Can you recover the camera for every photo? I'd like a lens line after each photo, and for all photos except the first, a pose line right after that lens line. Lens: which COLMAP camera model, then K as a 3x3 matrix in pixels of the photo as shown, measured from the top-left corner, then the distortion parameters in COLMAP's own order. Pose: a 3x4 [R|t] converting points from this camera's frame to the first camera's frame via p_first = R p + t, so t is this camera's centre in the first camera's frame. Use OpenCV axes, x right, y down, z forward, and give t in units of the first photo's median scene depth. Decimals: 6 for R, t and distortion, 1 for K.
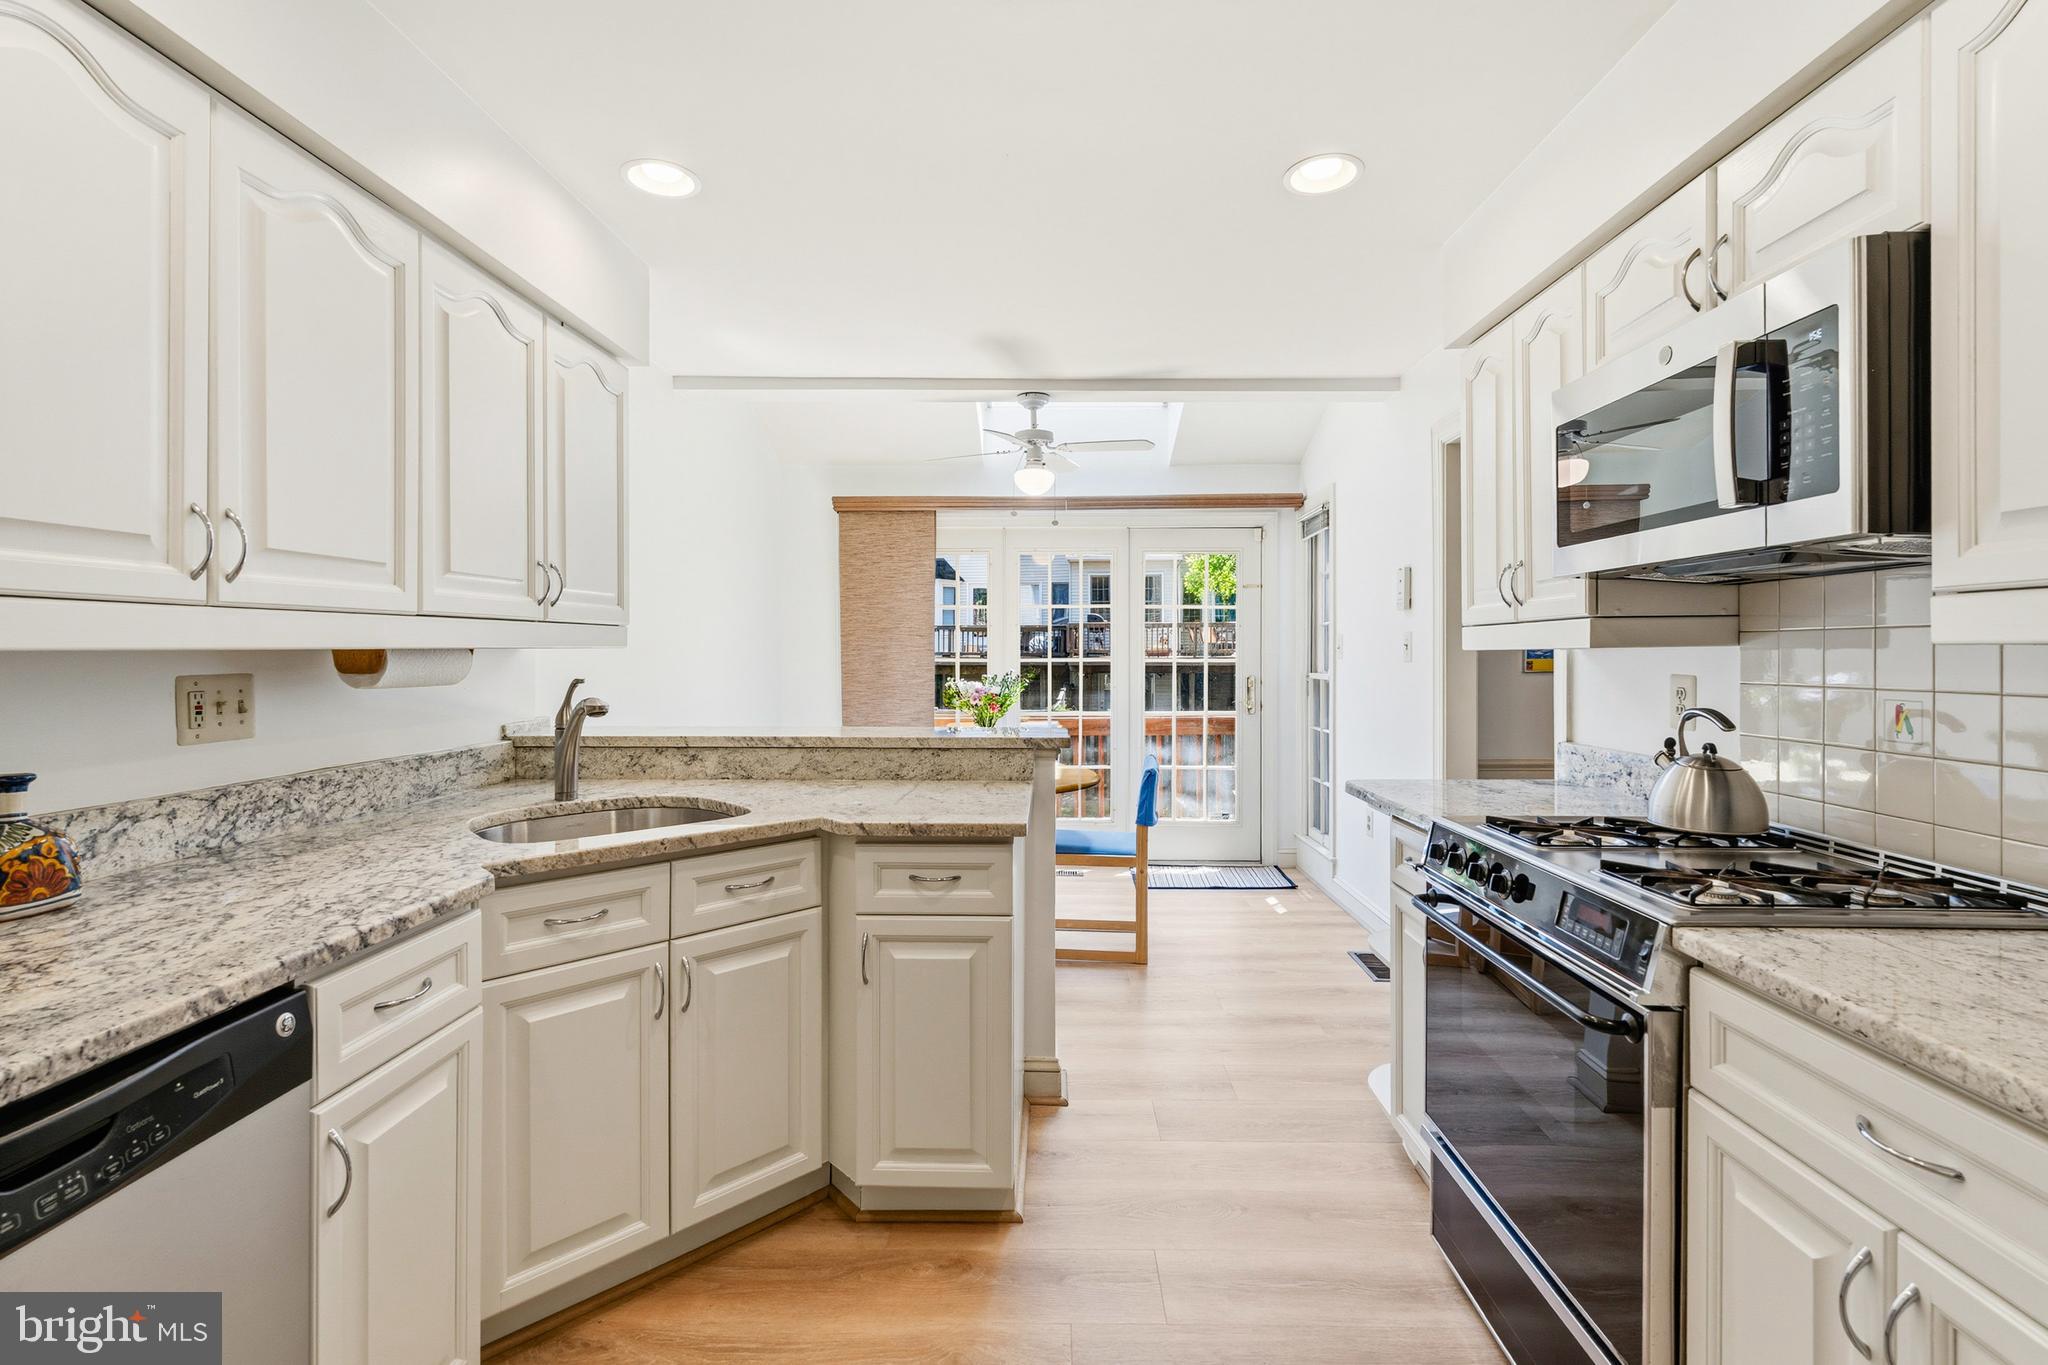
lens RADIAL K [[922.4, 0, 1024.7], [0, 922.4, 662.7], [0, 0, 1]] dist [-0.003228, 0.000412]
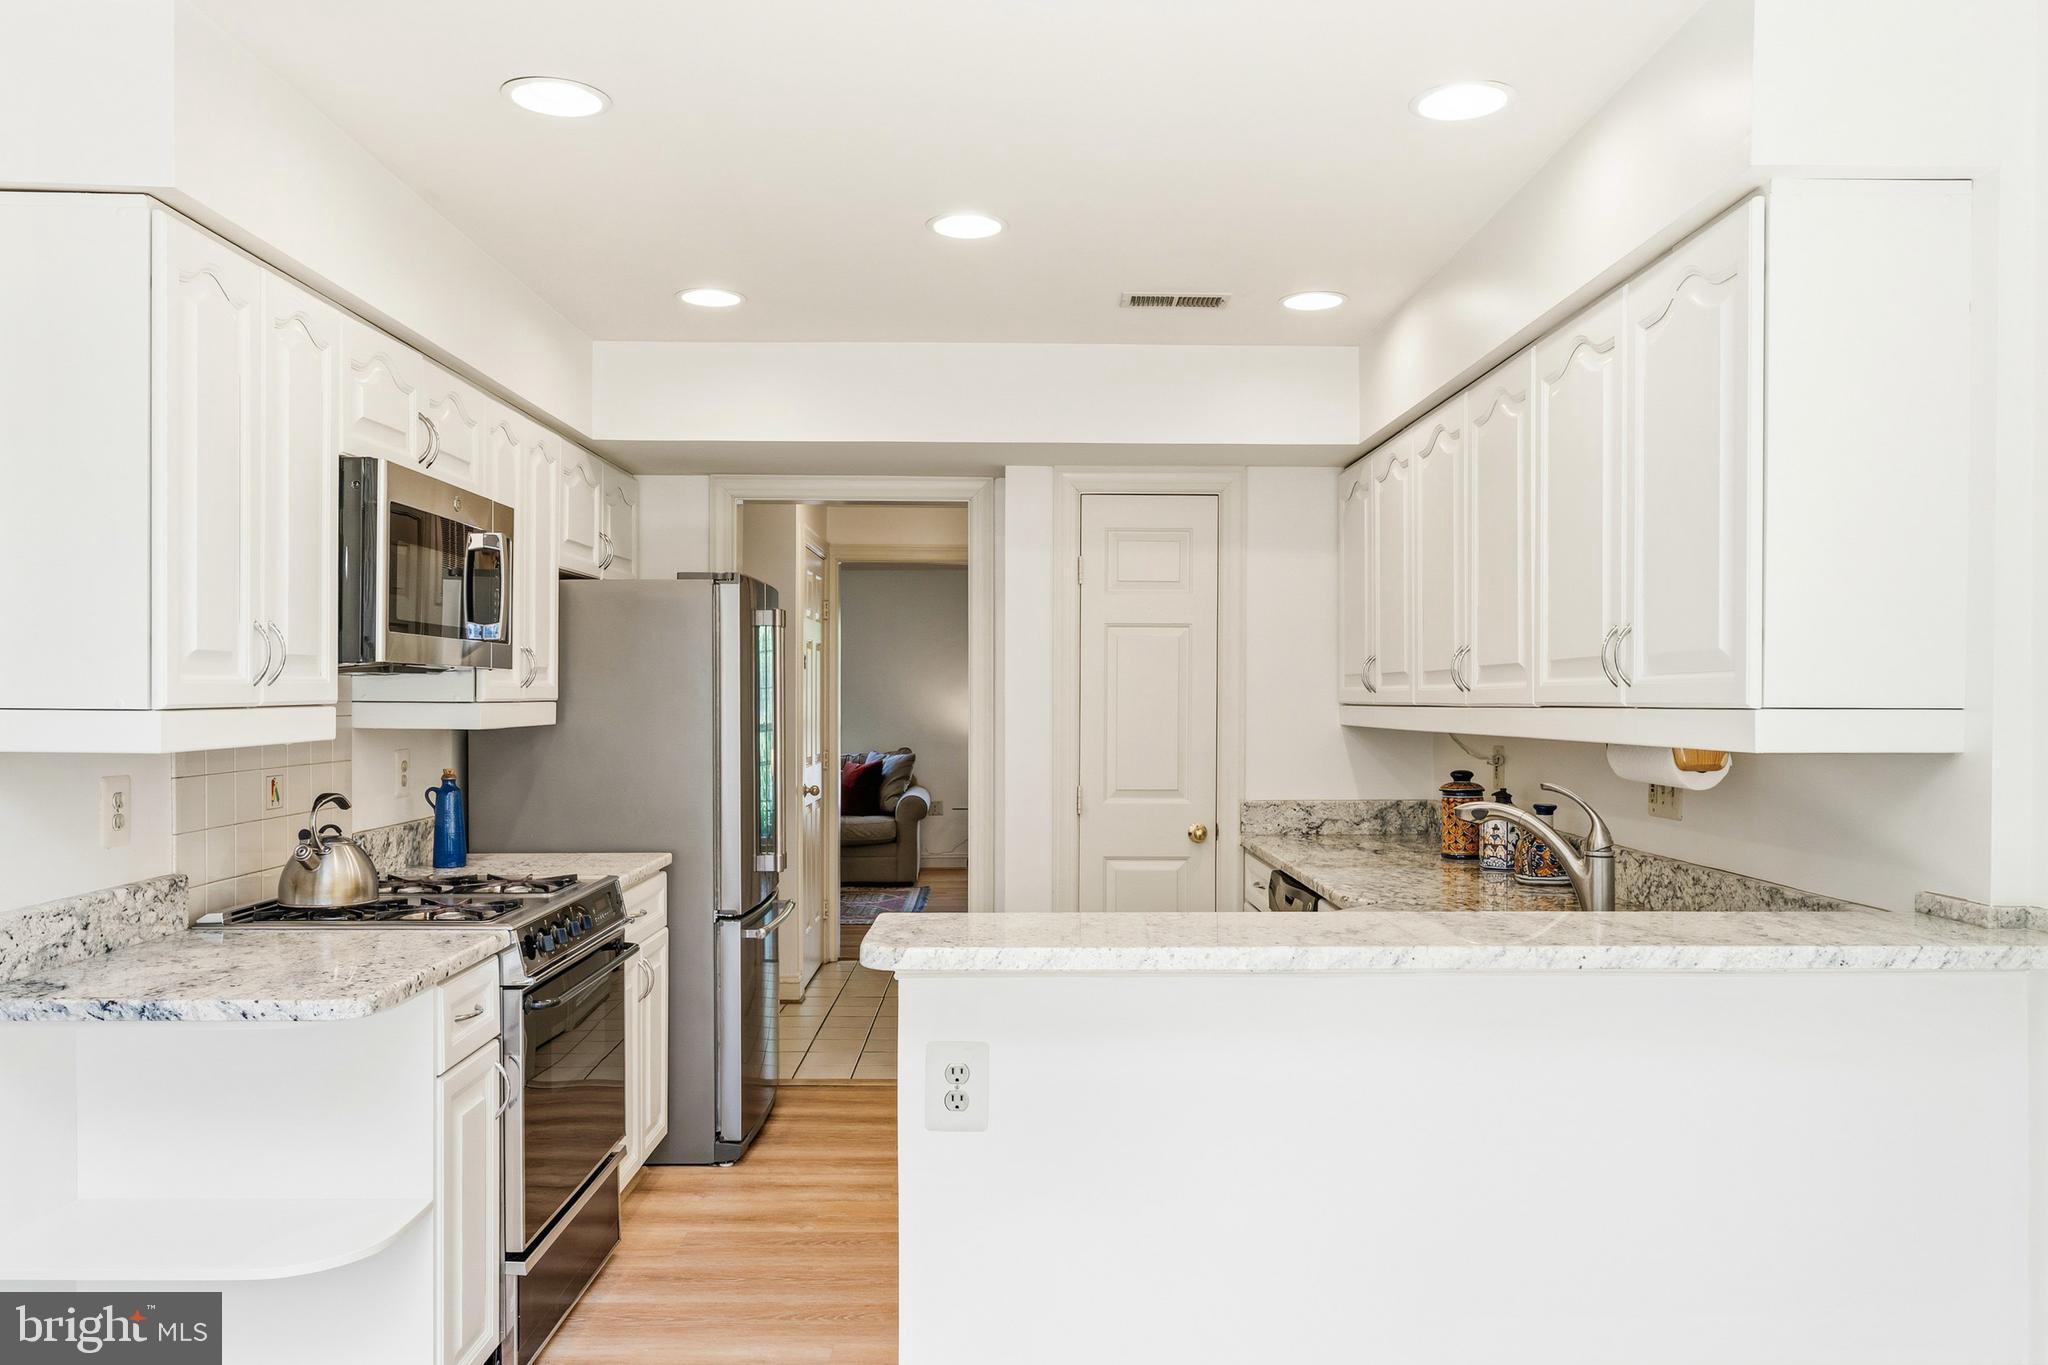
lens RADIAL K [[1340.6, 0, 1026.4], [0, 1340.6, 690.5], [0, 0, 1]] dist [0.003485, -0.009276]
pose [[-0.999129, -0.001731, -0.041693, -0.006861], [-0.001971, 0.999982, 0.005721, -0.082696], [0.041683, 0.005798, -0.999114, 2.657074]]
